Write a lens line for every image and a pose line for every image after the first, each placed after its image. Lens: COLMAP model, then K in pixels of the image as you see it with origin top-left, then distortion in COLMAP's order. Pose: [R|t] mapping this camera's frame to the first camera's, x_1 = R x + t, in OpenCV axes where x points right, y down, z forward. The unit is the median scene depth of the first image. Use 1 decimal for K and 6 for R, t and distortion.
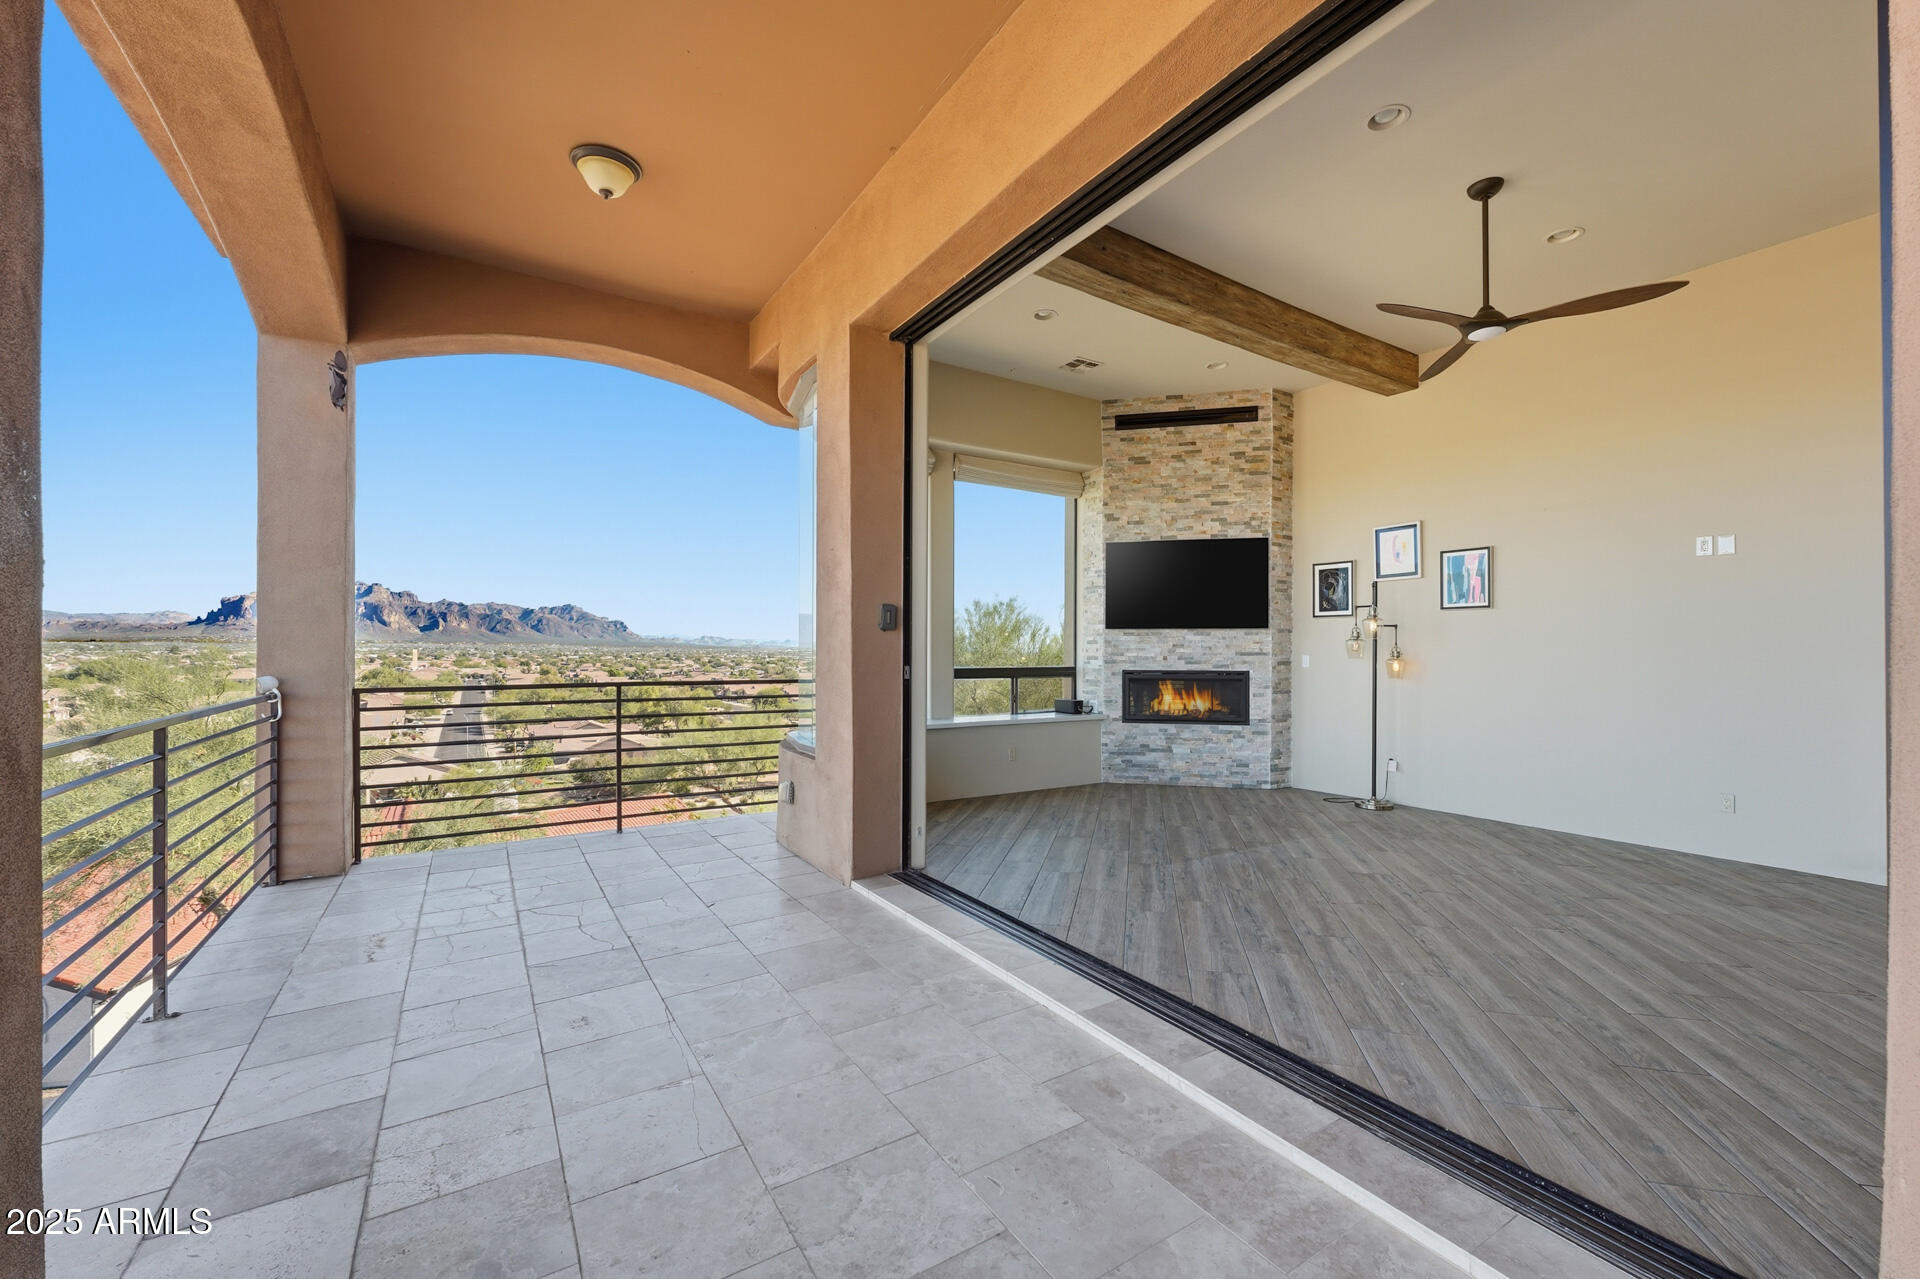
lens RADIAL K [[781.3, 0, 960.4], [0, 781.3, 648.1], [0, 0, 1]] dist [0.003316, -0.000123]
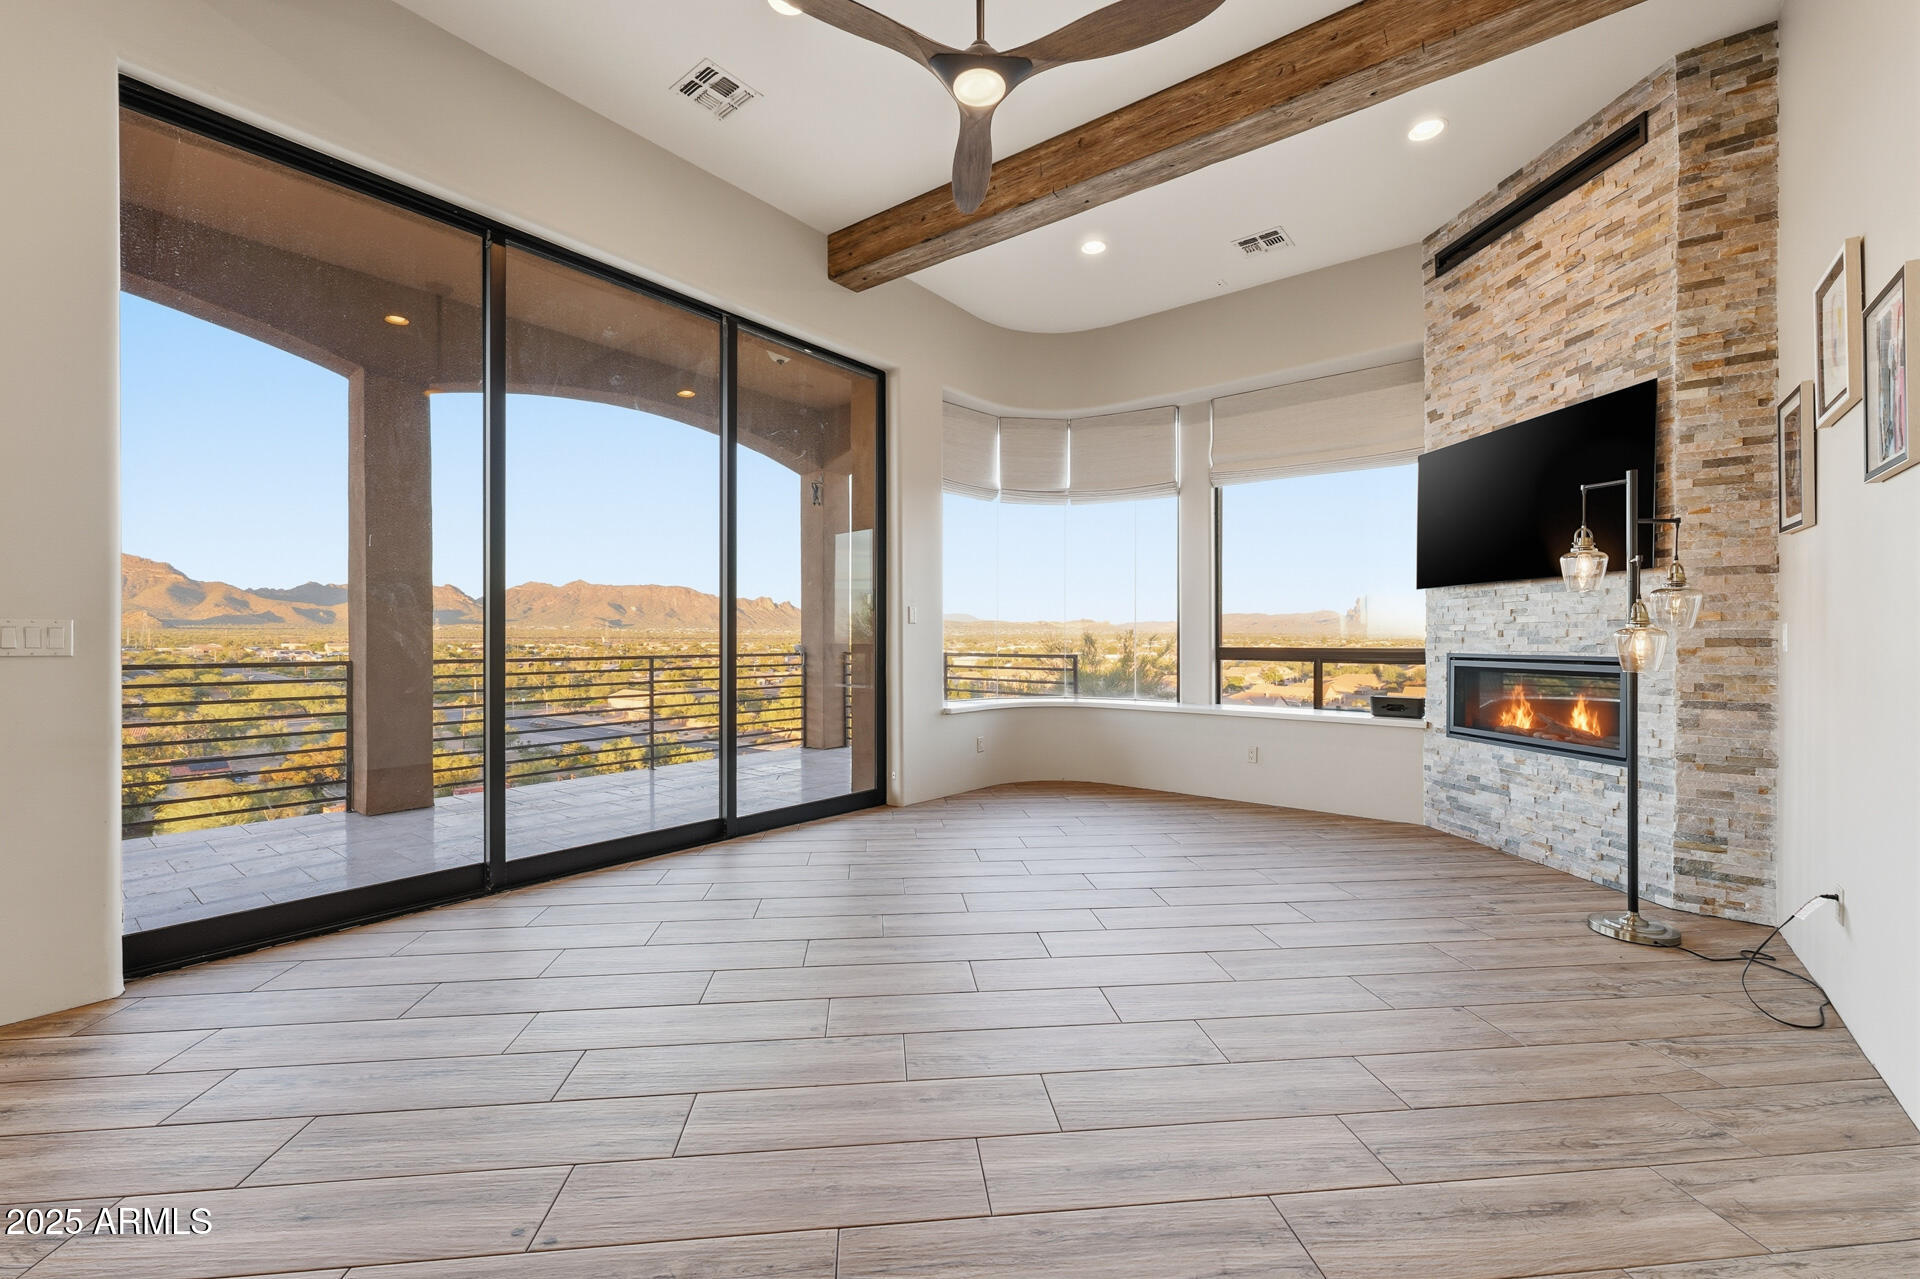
lens RADIAL K [[771.8, 0, 954.0], [0, 771.8, 640.6], [0, 0, 1]] dist [0.001437, -0.000417]
pose [[0.327831, 0.000000, -0.944736, 0.684988], [0.000862, 1.000000, 0.000299, 0.017922], [0.944736, -0.000913, 0.327831, 0.432057]]
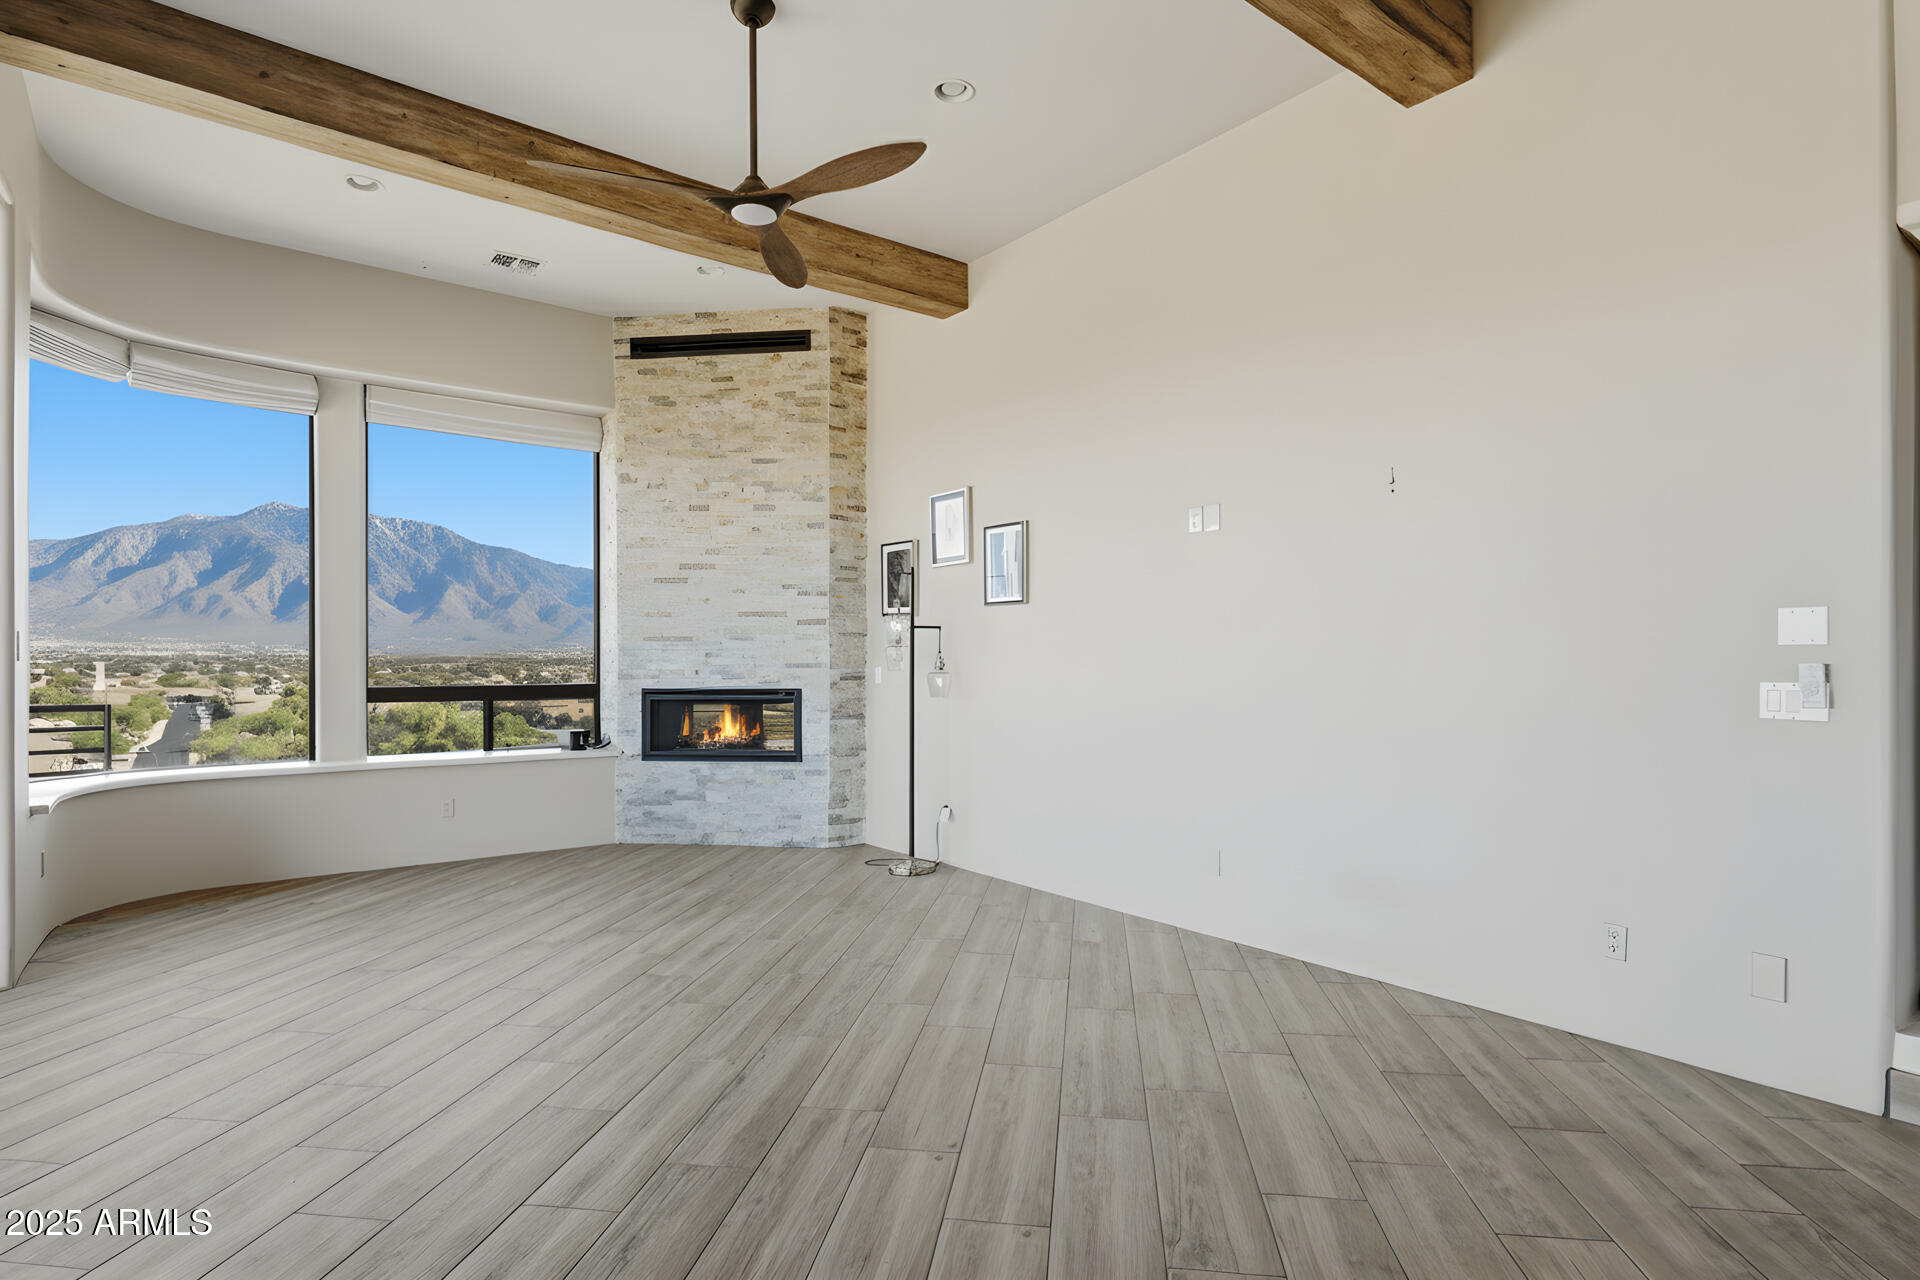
lens RADIAL K [[1004.1, 0, 959.3], [0, 1004.1, 657.1], [0, 0, 1]] dist [0.006896, 0.000168]
pose [[0.995763, -0.002993, 0.091911, 0.428106], [0.003042, 0.999995, -0.000397, 0.000343], [-0.091910, 0.000675, 0.995767, 0.041498]]
